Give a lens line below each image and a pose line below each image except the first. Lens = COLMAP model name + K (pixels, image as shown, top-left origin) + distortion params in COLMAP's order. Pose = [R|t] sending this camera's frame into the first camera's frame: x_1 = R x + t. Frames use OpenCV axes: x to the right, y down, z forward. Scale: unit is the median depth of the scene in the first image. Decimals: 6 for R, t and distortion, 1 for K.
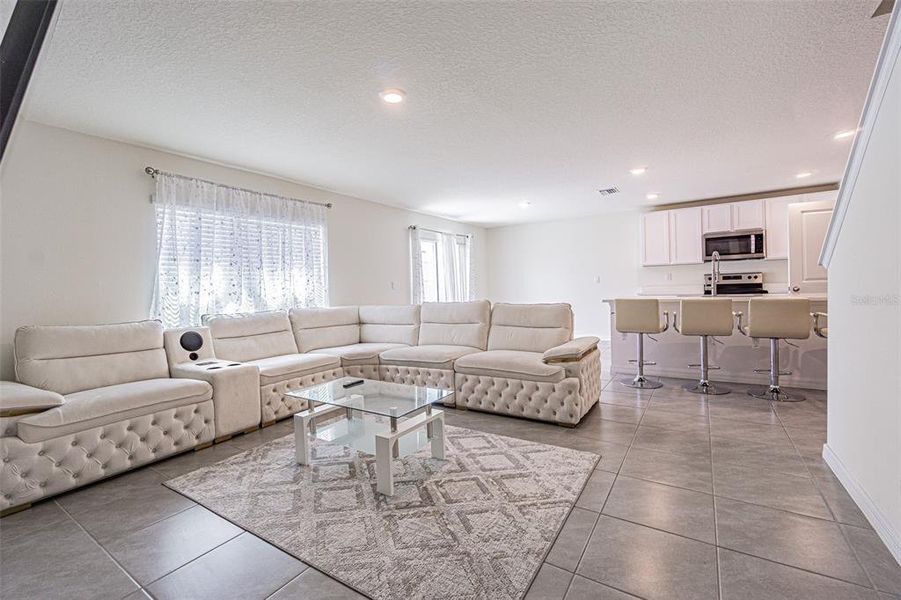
lens RADIAL K [[394.0, 0, 446.3], [0, 394.0, 293.6], [0, 0, 1]] dist [-0.001840, -0.000046]
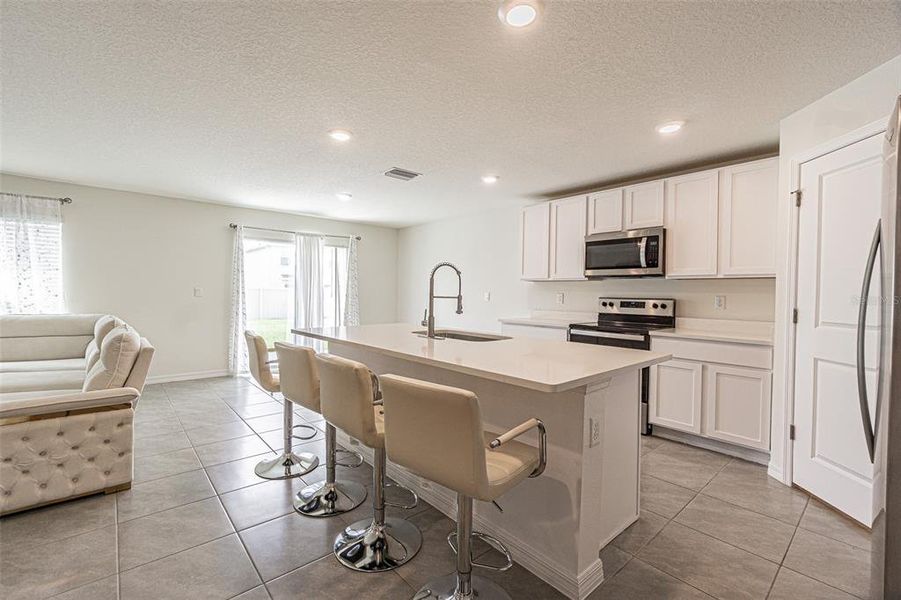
lens RADIAL K [[394.0, 0, 446.3], [0, 394.0, 293.6], [0, 0, 1]] dist [-0.001840, -0.000046]
pose [[0.961340, 0.045762, -0.271537, 0.625928], [-0.047333, 0.998879, 0.000766, -0.045727], [0.271267, 0.012116, 0.962428, 0.315981]]
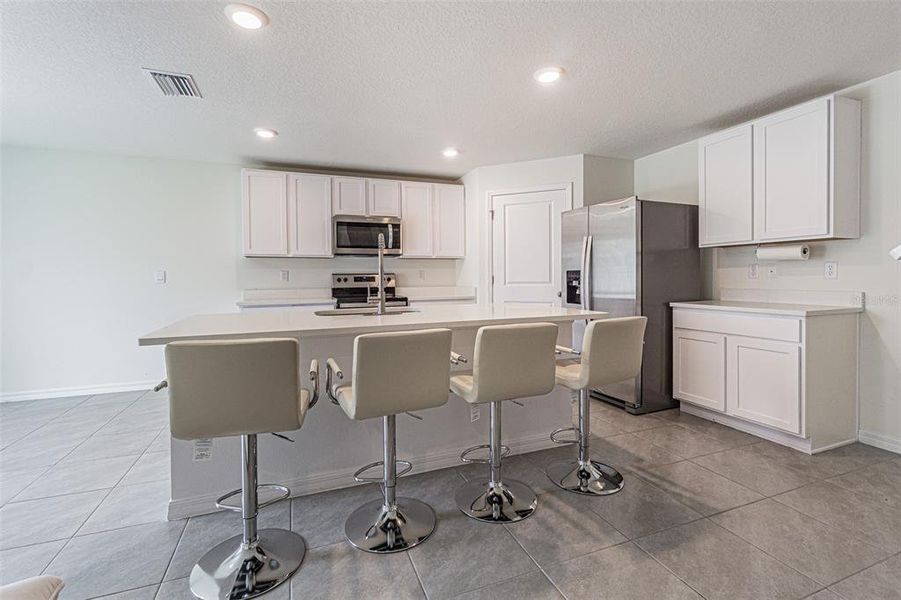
lens RADIAL K [[394.0, 0, 446.3], [0, 394.0, 293.6], [0, 0, 1]] dist [-0.001840, -0.000046]
pose [[0.585159, -0.009541, 0.810863, 0.211267], [-0.000139, 0.999930, 0.011866, -0.022354], [-0.810919, -0.007057, 0.585116, 0.443232]]
